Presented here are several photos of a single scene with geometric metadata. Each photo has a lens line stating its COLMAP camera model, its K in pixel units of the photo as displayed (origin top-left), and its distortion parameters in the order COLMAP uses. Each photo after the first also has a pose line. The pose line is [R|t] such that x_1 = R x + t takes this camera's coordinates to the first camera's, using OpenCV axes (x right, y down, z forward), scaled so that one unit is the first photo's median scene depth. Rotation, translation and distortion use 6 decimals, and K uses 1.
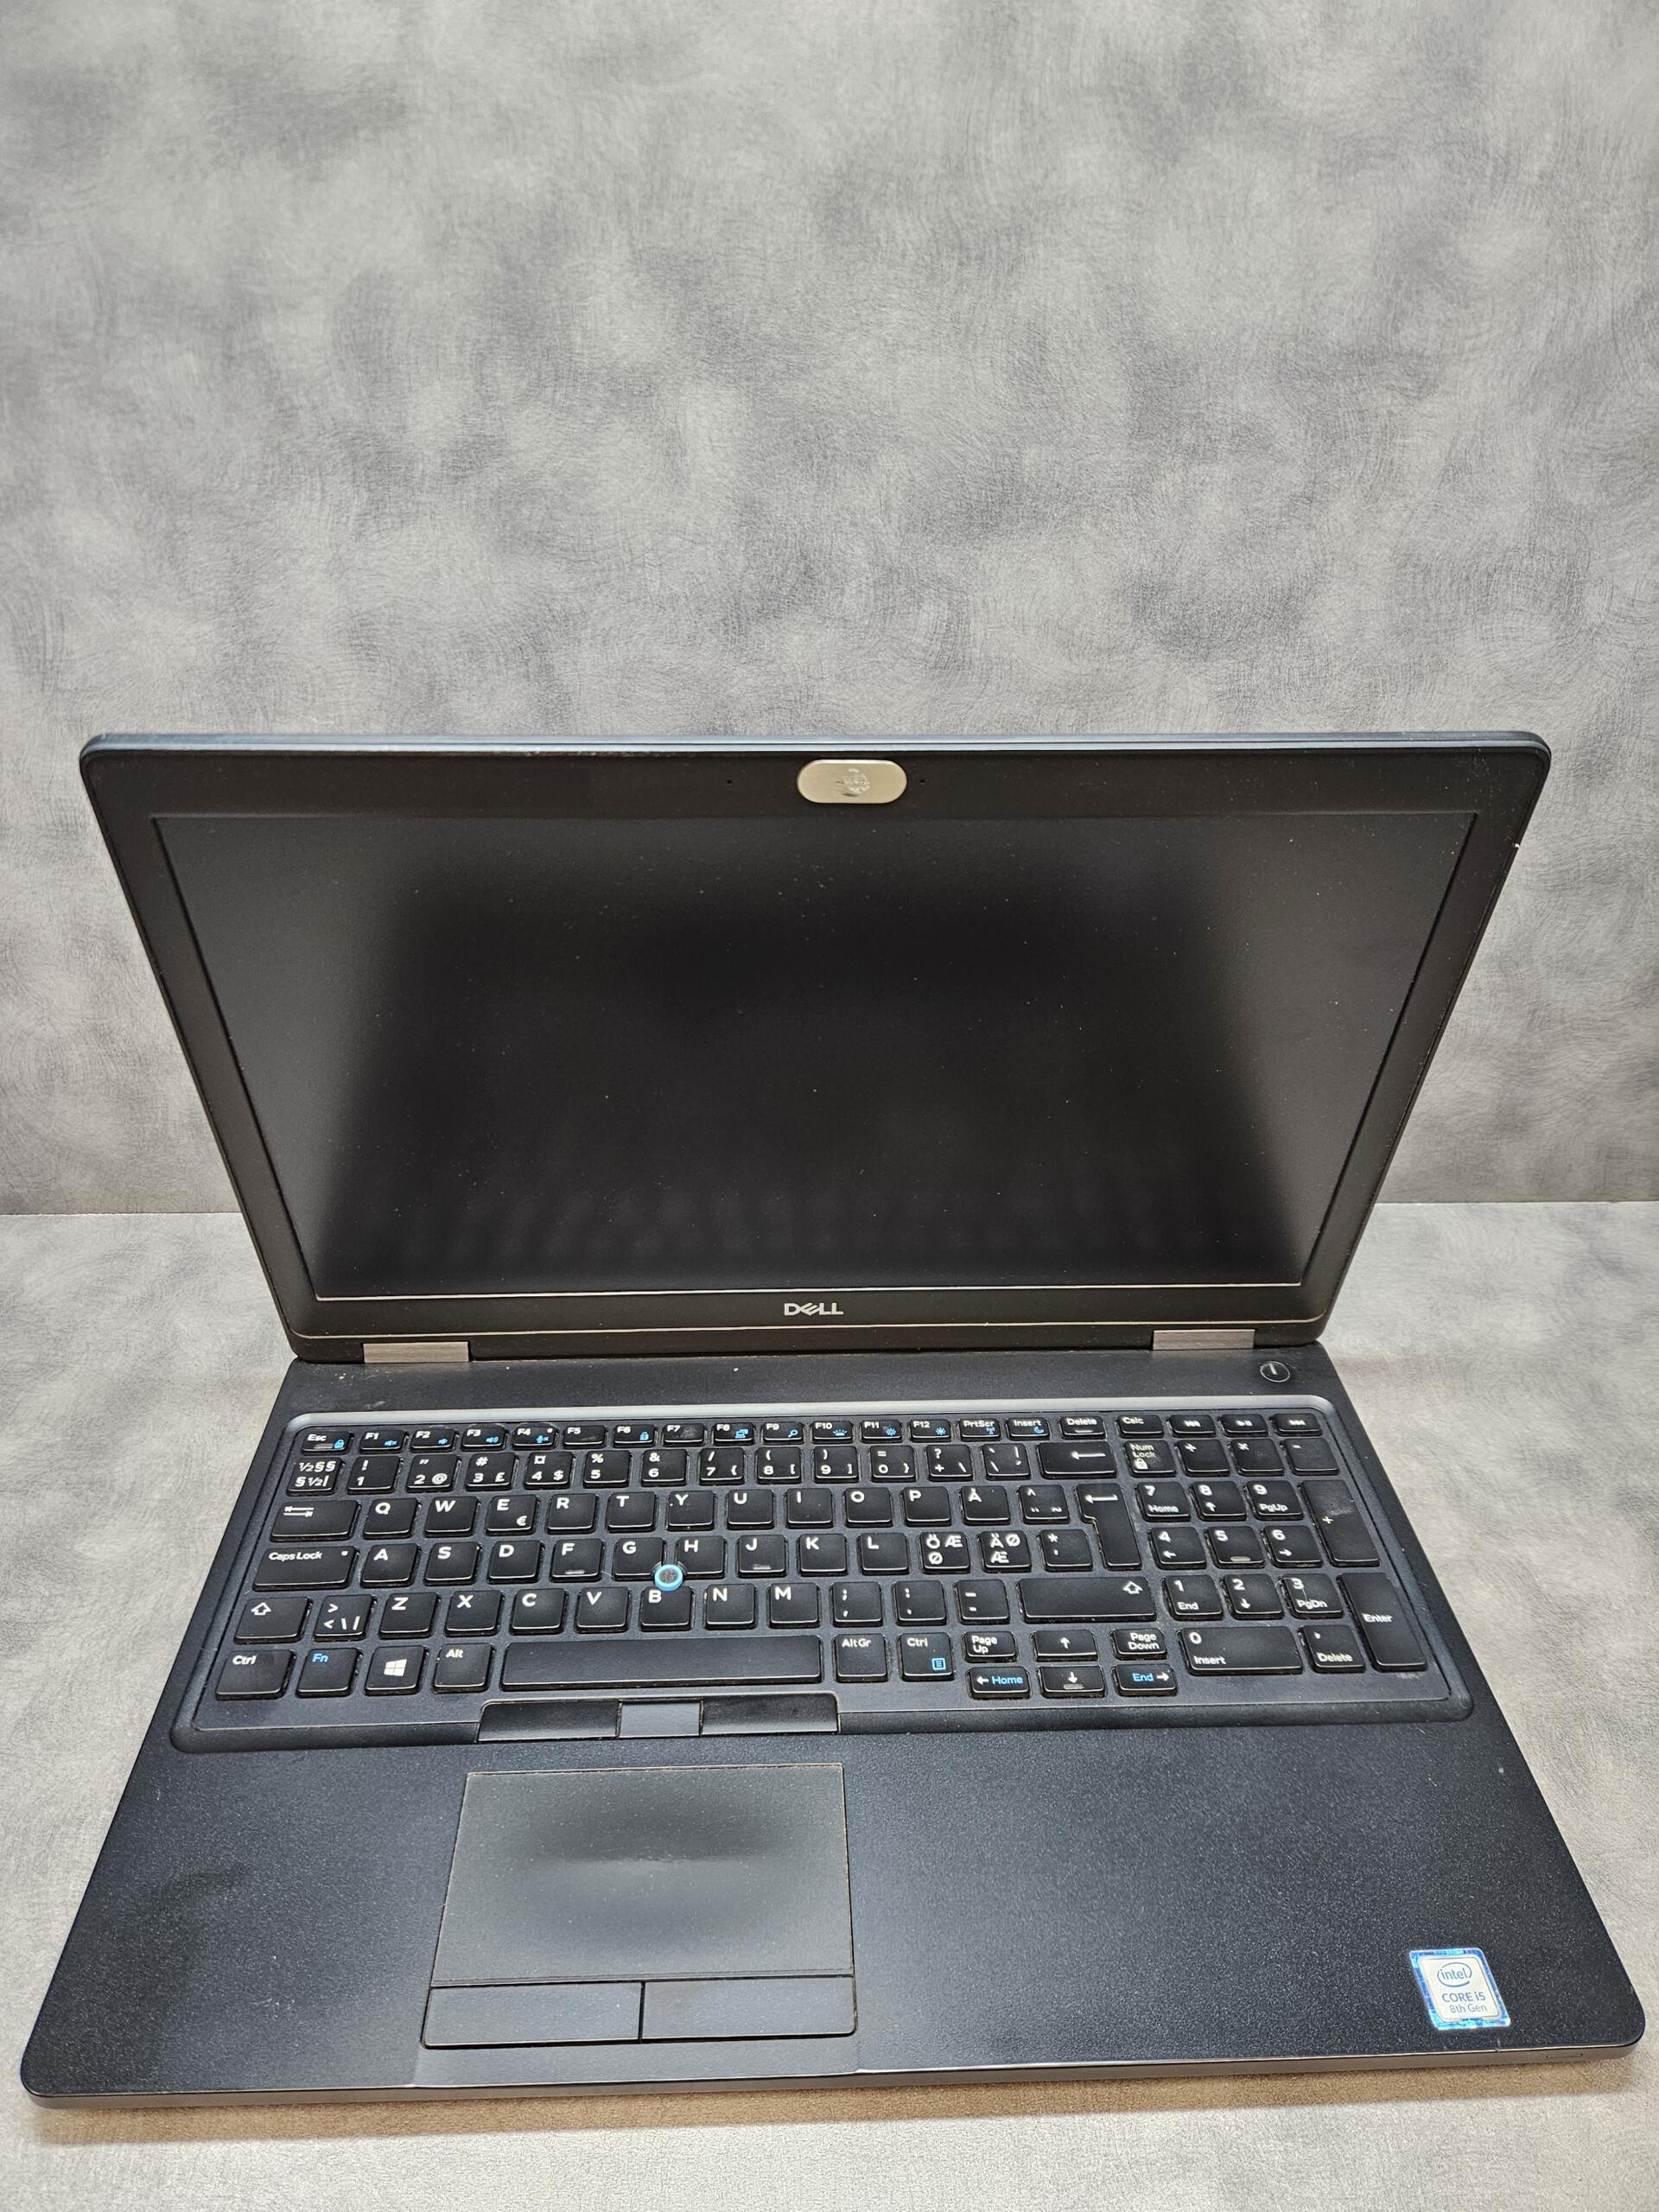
lens RADIAL K [[1496.4, 0, 802.9], [0, 1496.4, 1082.4], [0, 0, 1]] dist [0.041658, -0.032387]
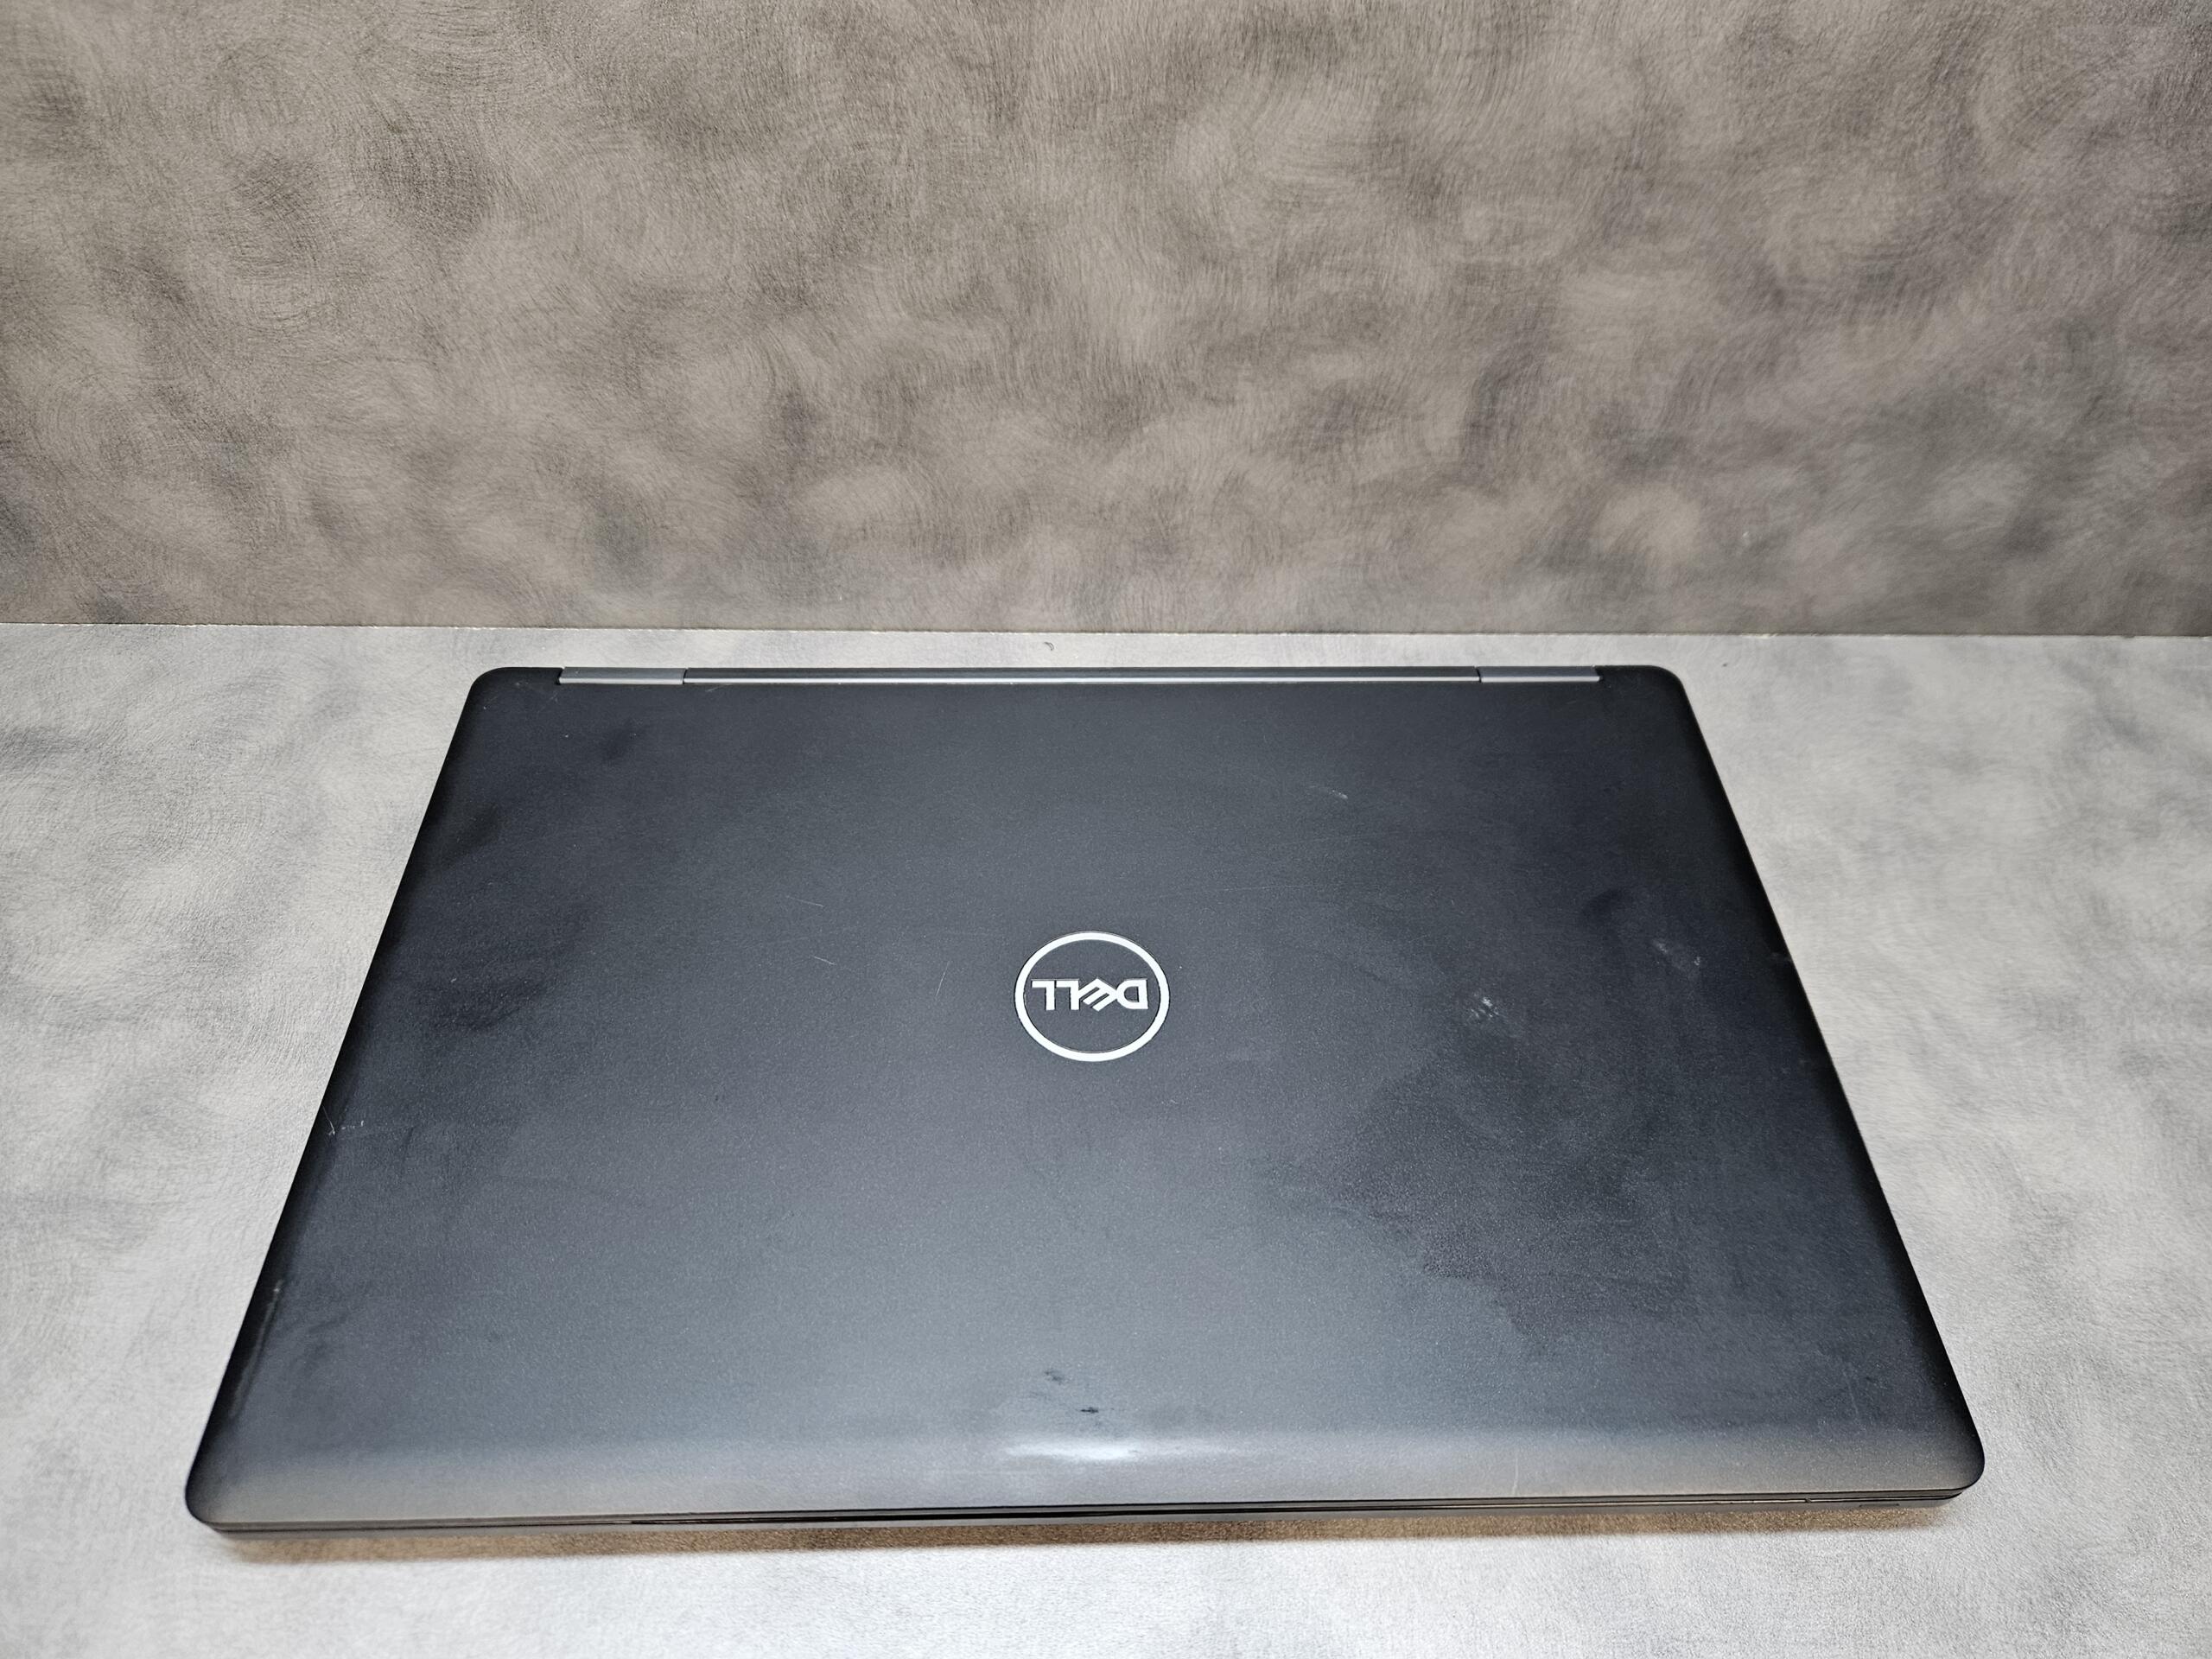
lens RADIAL K [[1529.4, 0, 1109.9], [0, 1529.4, 828.0], [0, 0, 1]] dist [0.042314, -0.049251]
pose [[0.999868, 0.014235, 0.007811, -0.007902], [-0.015921, 0.954005, 0.299369, -0.080654], [-0.003191, -0.299453, 0.954106, 0.258648]]
